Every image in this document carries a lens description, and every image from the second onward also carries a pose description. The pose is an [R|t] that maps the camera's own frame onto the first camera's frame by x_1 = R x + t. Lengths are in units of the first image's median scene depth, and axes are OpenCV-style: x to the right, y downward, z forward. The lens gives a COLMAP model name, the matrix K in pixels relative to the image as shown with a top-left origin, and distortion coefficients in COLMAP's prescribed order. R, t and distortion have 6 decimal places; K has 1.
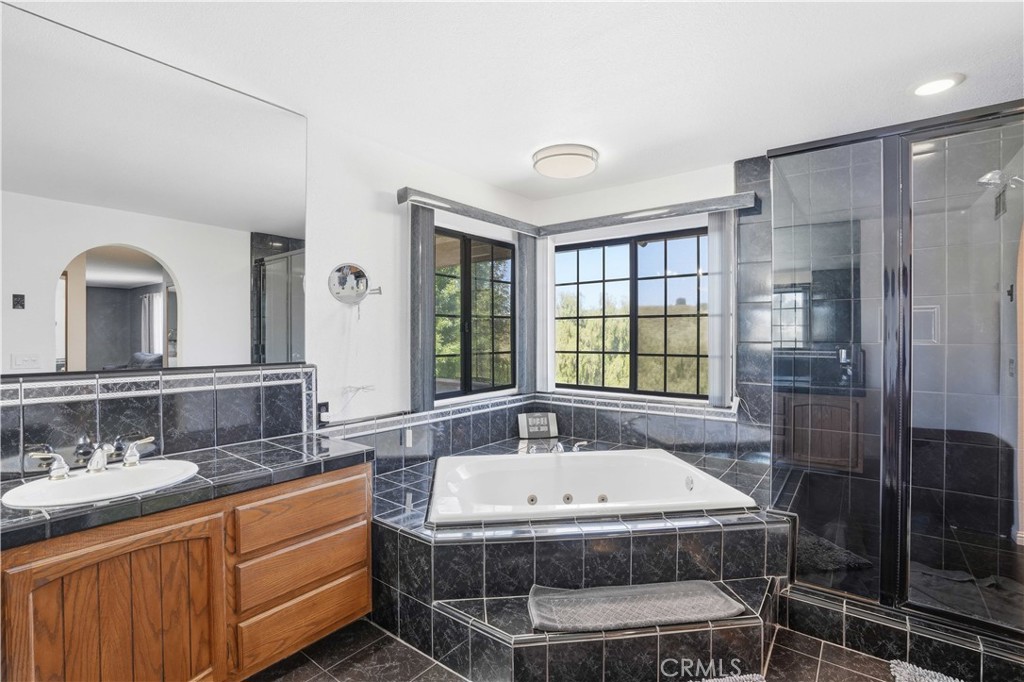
lens RADIAL K [[469.5, 0, 510.7], [0, 469.5, 348.0], [0, 0, 1]] dist [-0.035839, 0.005756]
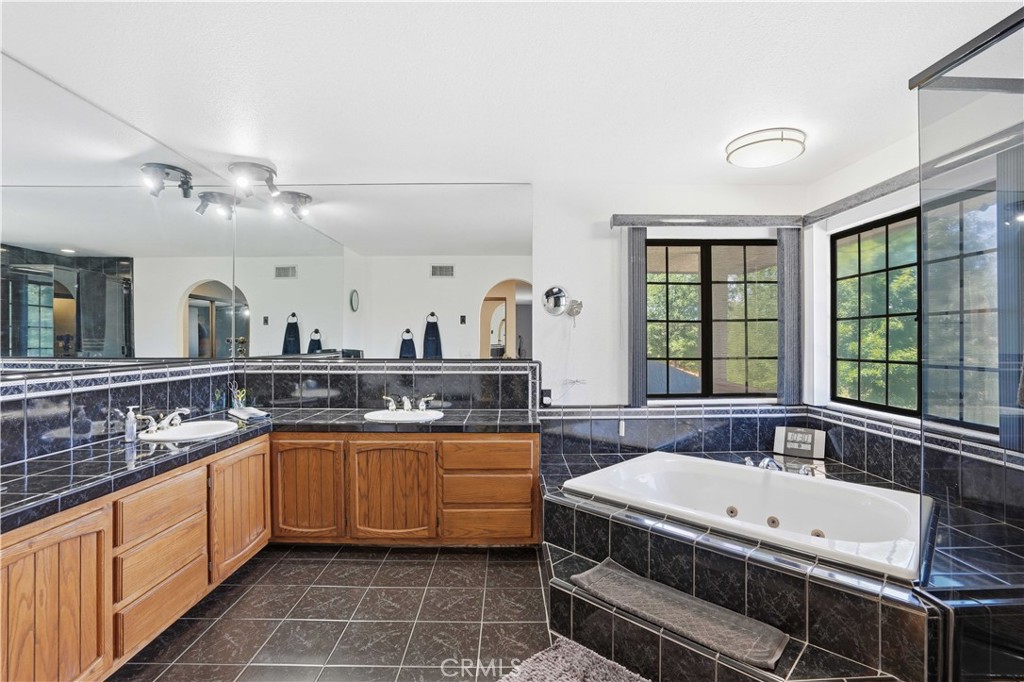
lens RADIAL K [[469.5, 0, 507.4], [0, 469.5, 335.6], [0, 0, 1]] dist [-0.035839, 0.005756]
pose [[0.620721, -0.008090, -0.783990, 0.604248], [-0.016043, 0.999606, -0.023016, -0.006894], [0.783867, 0.026864, 0.620347, 0.057751]]
